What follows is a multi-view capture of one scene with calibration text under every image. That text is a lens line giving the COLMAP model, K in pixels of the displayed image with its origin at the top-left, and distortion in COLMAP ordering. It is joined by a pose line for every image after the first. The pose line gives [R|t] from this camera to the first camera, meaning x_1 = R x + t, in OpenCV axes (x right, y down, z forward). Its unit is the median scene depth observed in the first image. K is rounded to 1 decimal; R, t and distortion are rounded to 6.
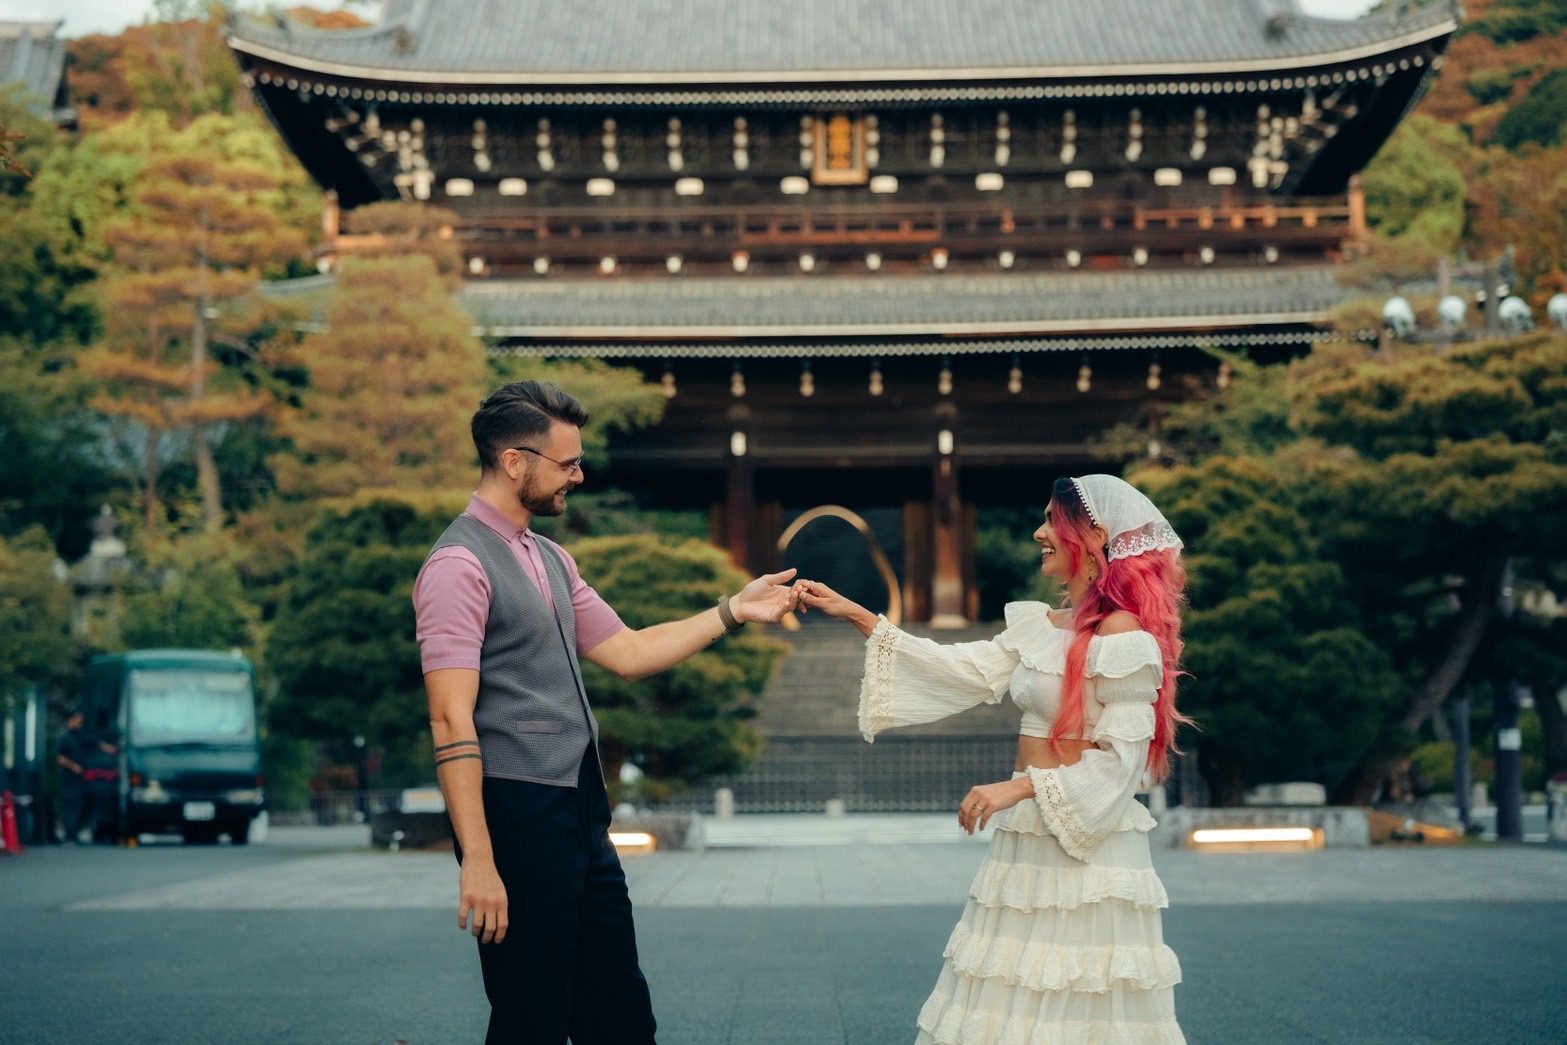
lens RADIAL K [[2710.2, 0, 783.5], [0, 2710.2, 522.5], [0, 0, 1]] dist [0.014044, -0.132754]
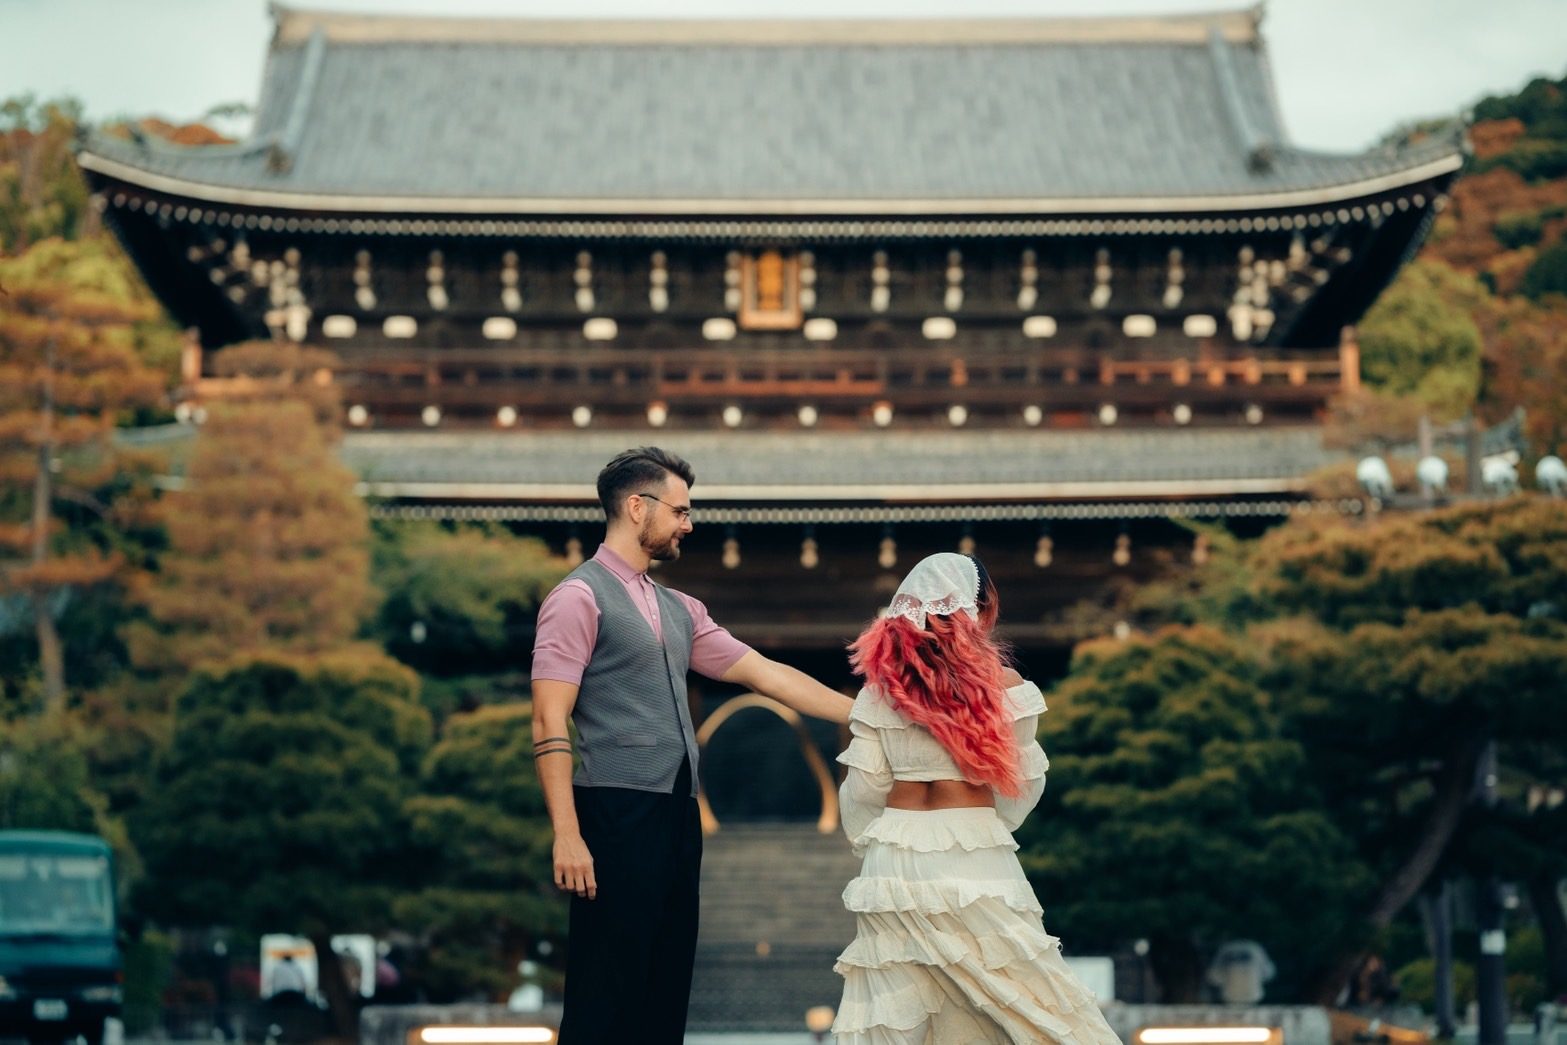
lens RADIAL K [[2343.0, 0, 783.0], [0, 2343.0, 559.1], [0, 0, 1]] dist [-0.025498, 0.042005]
pose [[0.999078, 0.009099, 0.041966, -0.006471], [-0.008332, 0.999796, -0.018396, -0.035077], [-0.042125, 0.018029, 0.998950, 0.234372]]
